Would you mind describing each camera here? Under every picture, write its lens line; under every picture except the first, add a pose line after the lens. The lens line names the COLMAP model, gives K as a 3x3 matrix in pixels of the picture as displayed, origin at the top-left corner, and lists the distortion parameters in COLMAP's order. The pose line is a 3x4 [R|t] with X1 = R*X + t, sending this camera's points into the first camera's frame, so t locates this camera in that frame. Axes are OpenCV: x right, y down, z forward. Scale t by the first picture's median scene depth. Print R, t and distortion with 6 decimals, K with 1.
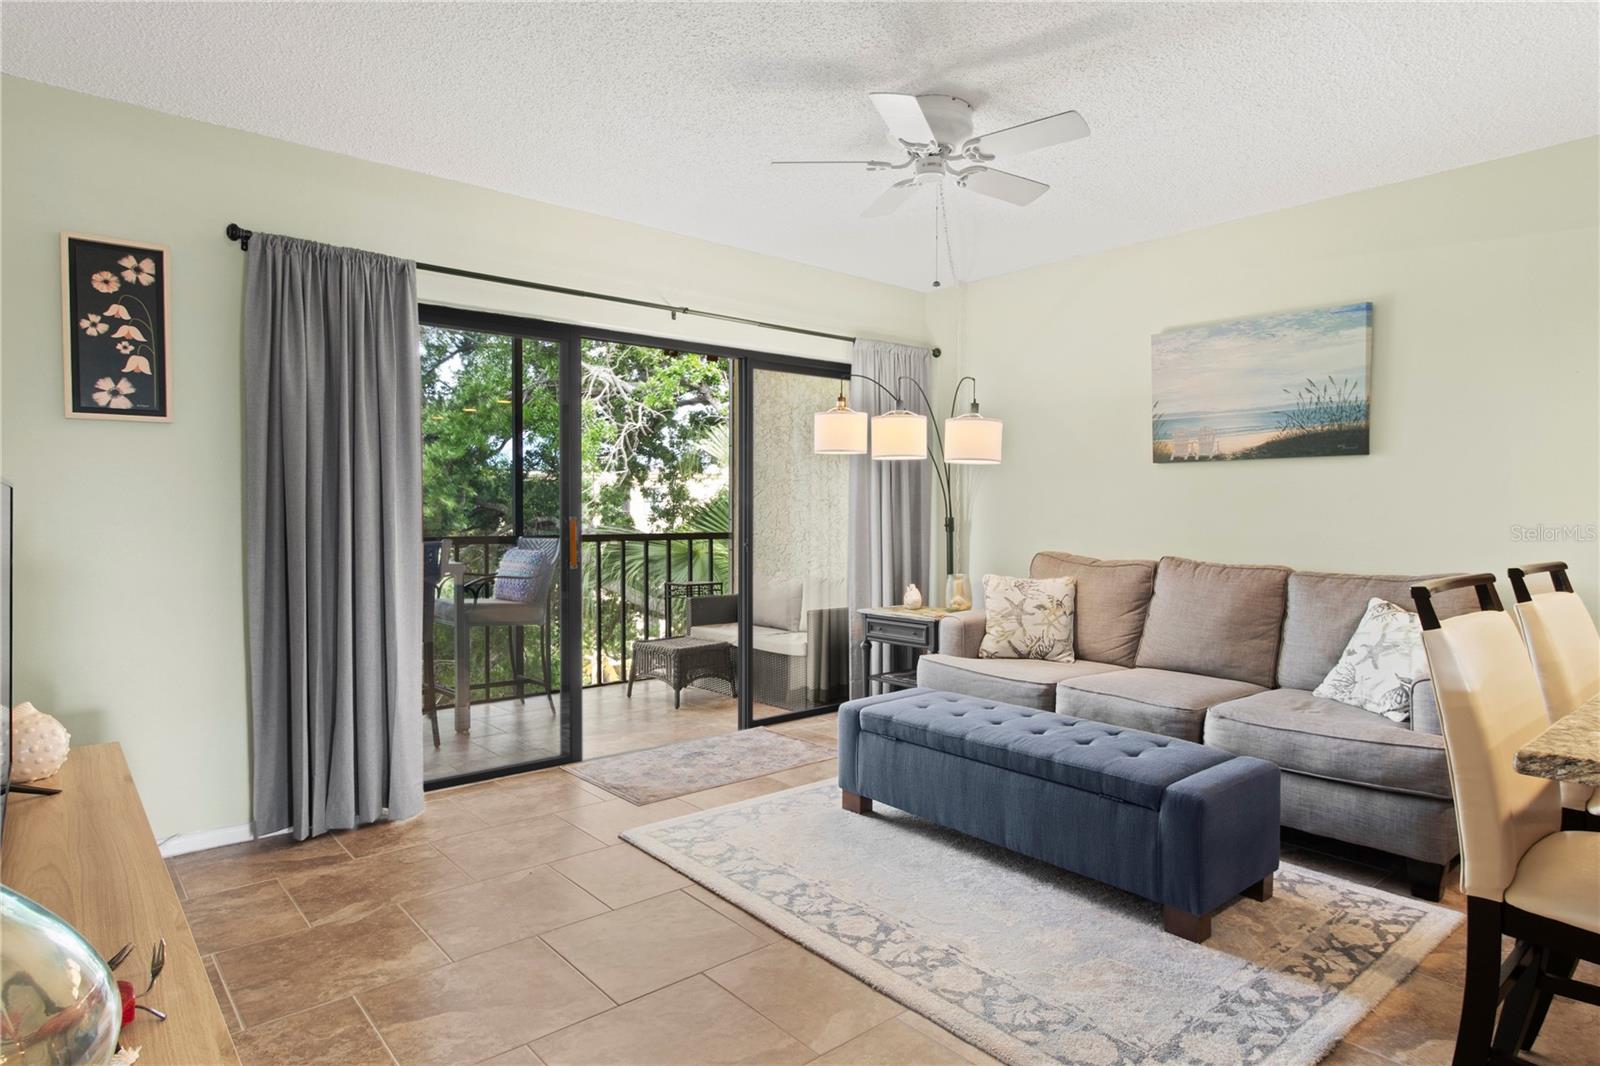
lens RADIAL K [[903.1, 0, 819.3], [0, 903.1, 523.6], [0, 0, 1]] dist [0.010245, -0.003128]
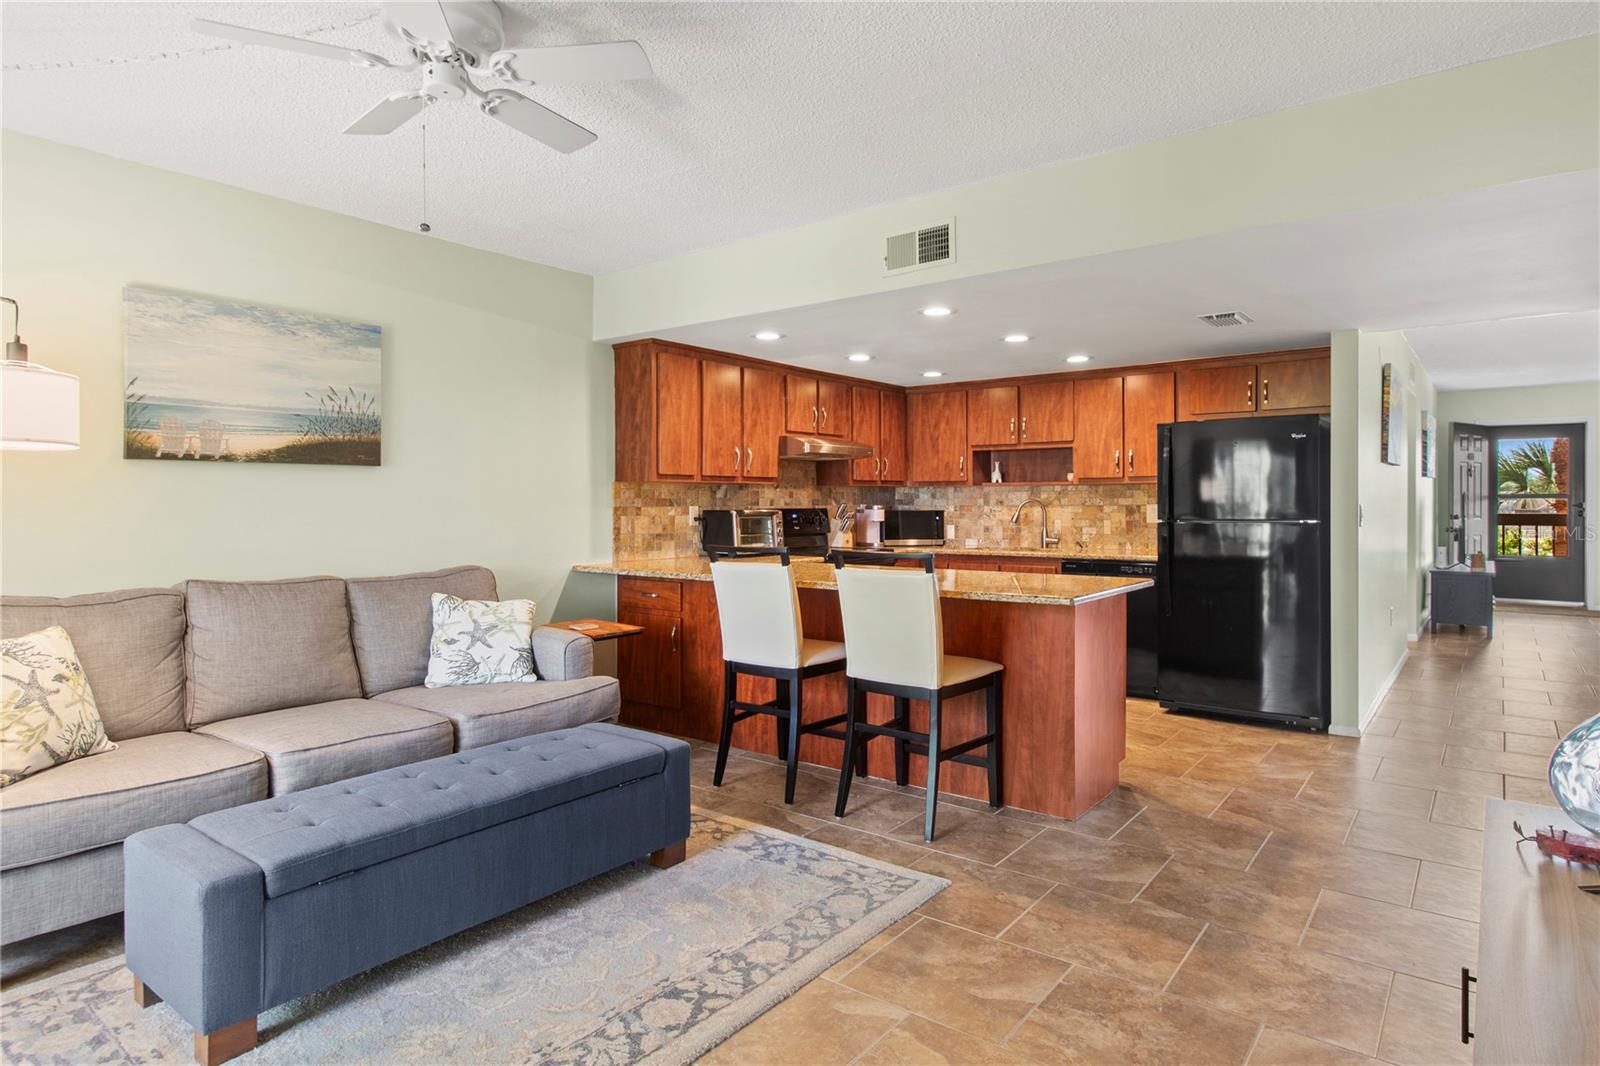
lens RADIAL K [[903.1, 0, 820.1], [0, 903.1, 507.7], [0, 0, 1]] dist [0.010245, -0.003128]
pose [[-0.206500, -0.009611, 0.978399, -0.579260], [0.018637, 0.999732, 0.013754, -0.031294], [-0.978269, 0.021074, -0.206265, 0.717223]]
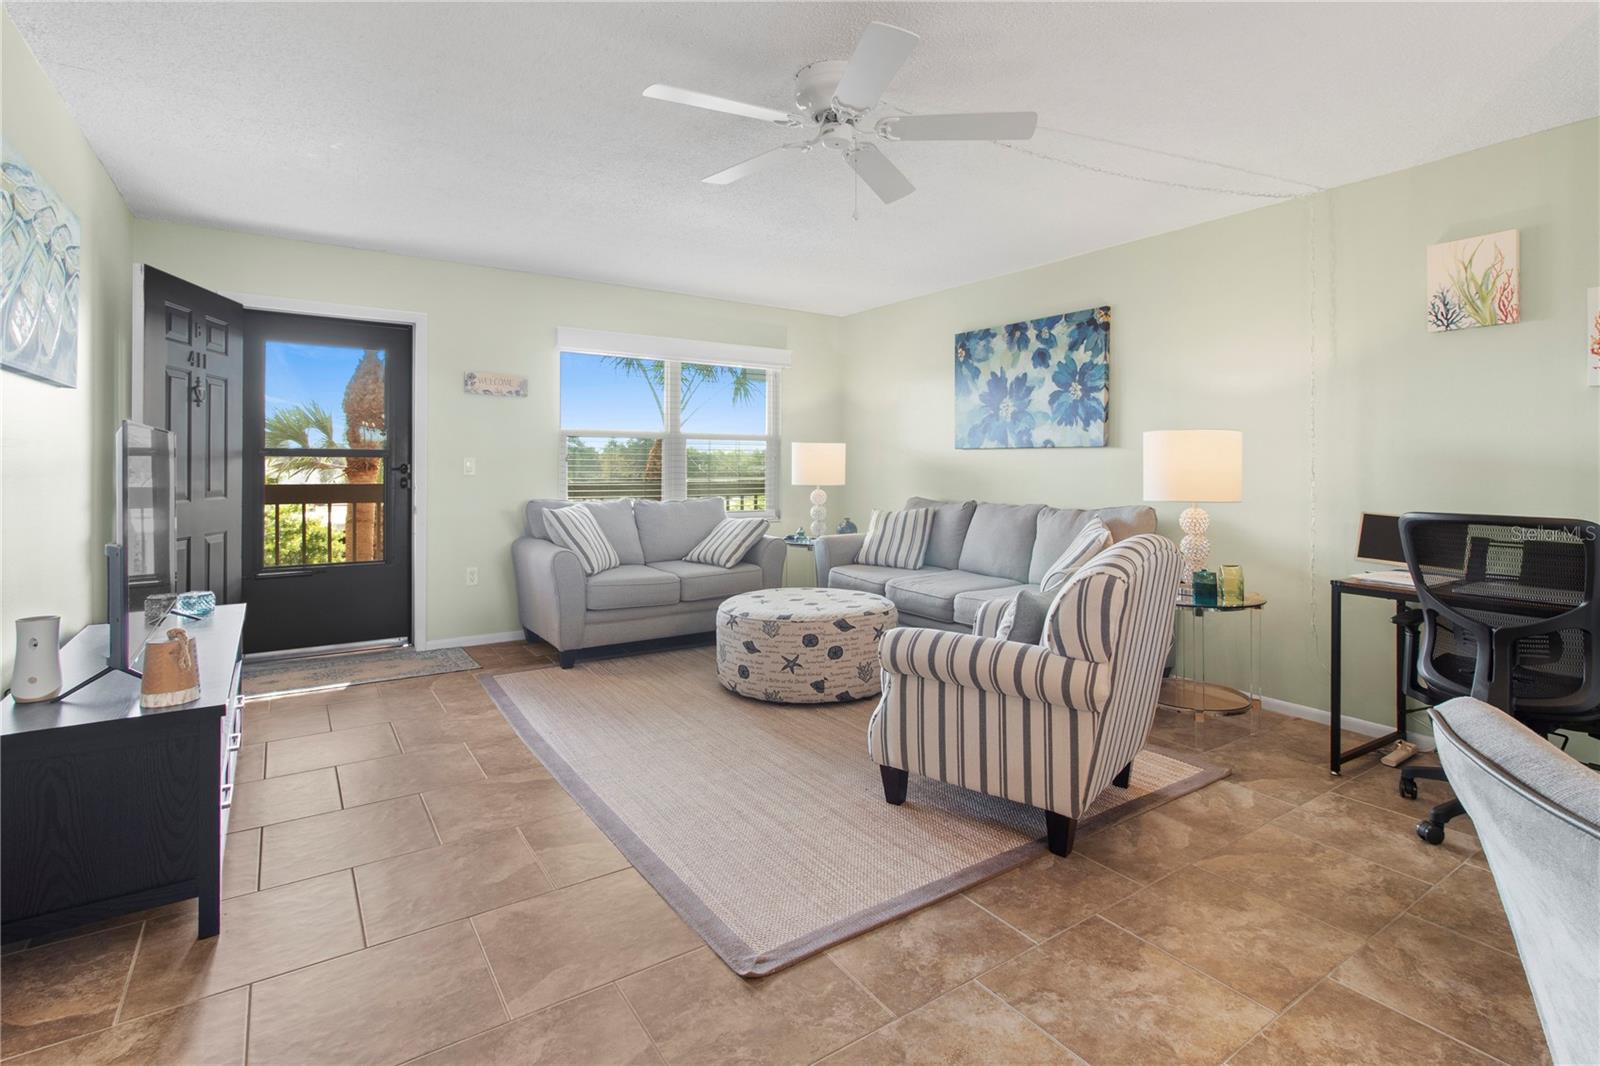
lens RADIAL K [[761.2, 0, 822.5], [0, 761.2, 469.3], [0, 0, 1]] dist [-0.000710, 0.000617]
pose [[-0.994386, -0.004447, 0.105719, 0.780974], [-0.002135, 0.999756, 0.021976, 0.011342], [-0.105791, 0.021627, -0.994153, -0.873300]]
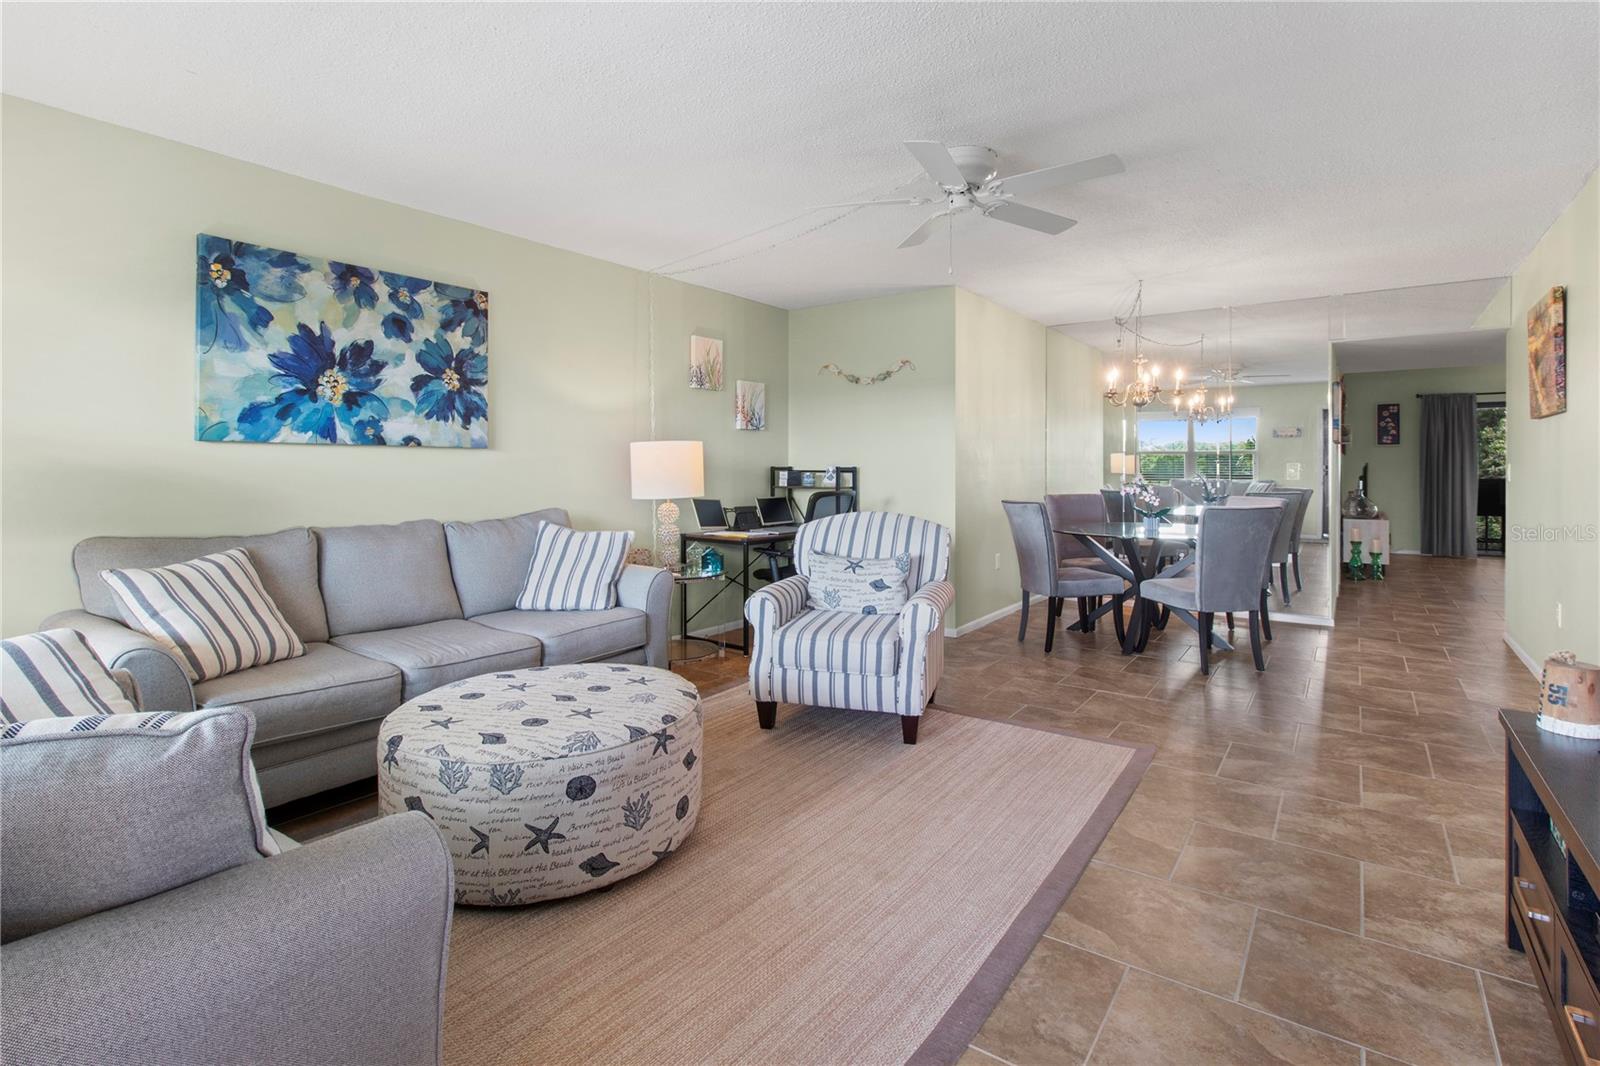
lens RADIAL K [[761.2, 0, 817.6], [0, 761.2, 480.1], [0, 0, 1]] dist [-0.000710, 0.000617]
pose [[0.233943, 0.012396, -0.972171, 1.634945], [-0.011076, 0.999888, 0.010084, 0.030549], [0.972187, 0.008409, 0.234054, -1.918731]]
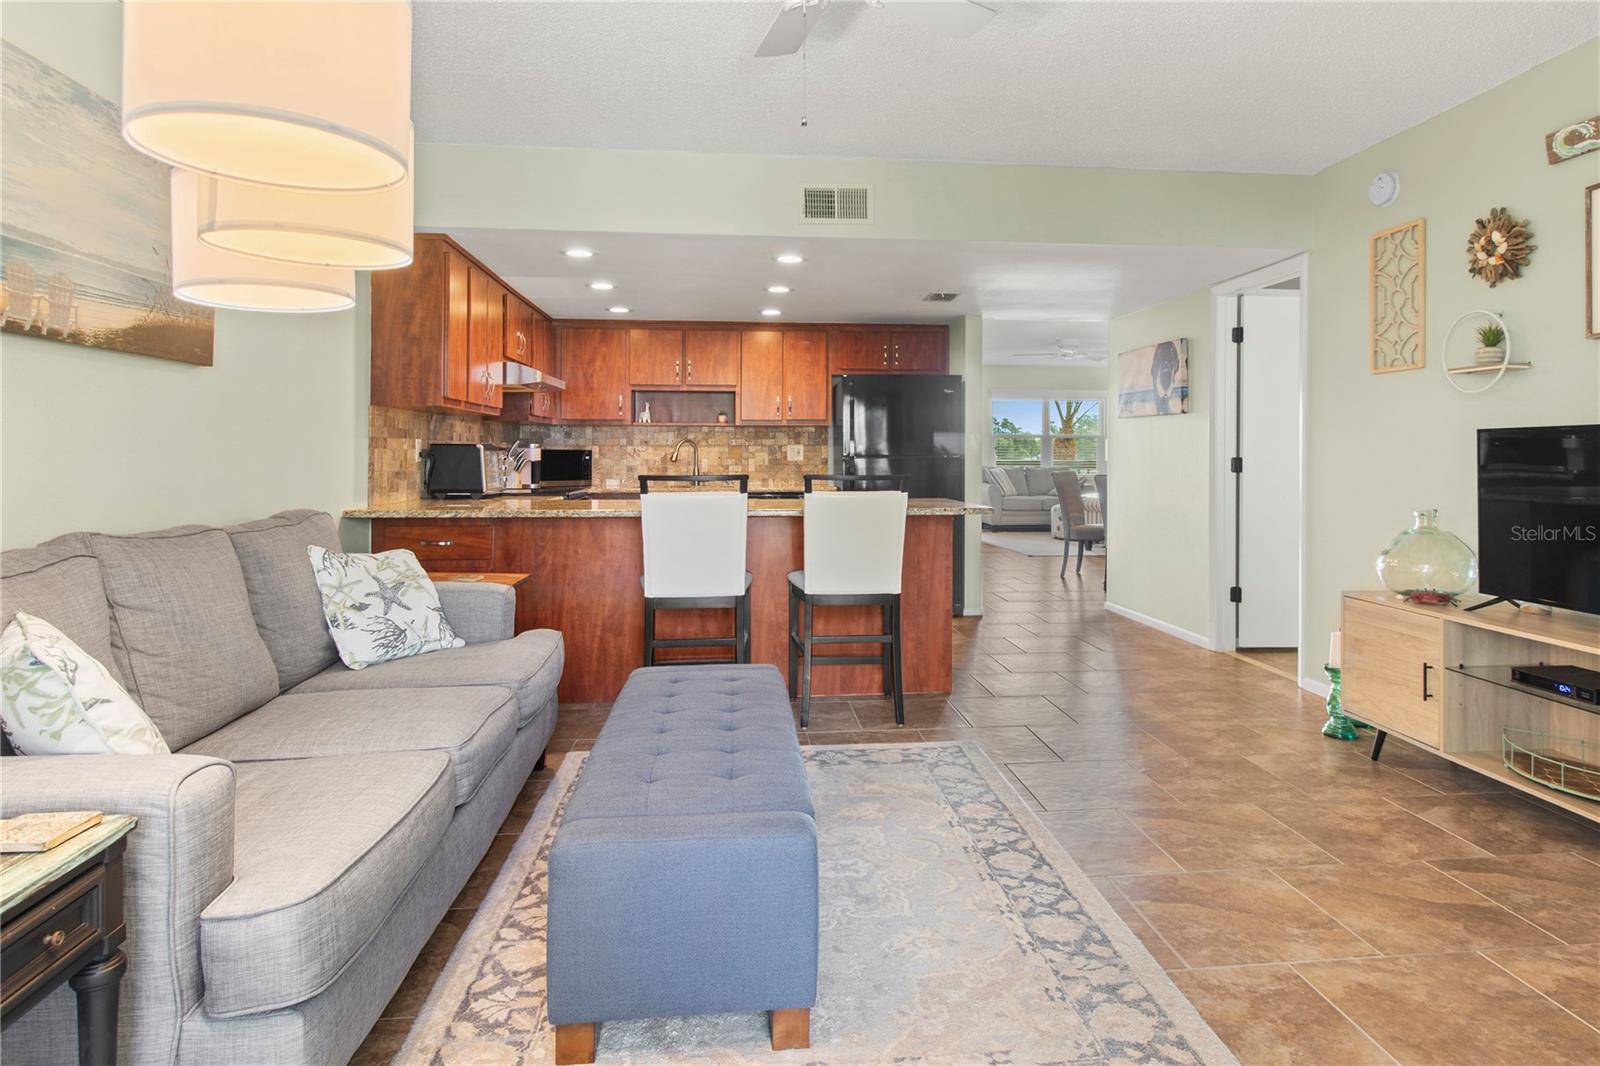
lens RADIAL K [[903.1, 0, 840.8], [0, 903.1, 463.3], [0, 0, 1]] dist [0.010245, -0.003128]
pose [[-0.821574, -0.010287, 0.570009, -0.255103], [0.005774, 0.999636, 0.026362, -0.012754], [-0.570072, 0.024950, -0.821216, 1.335002]]
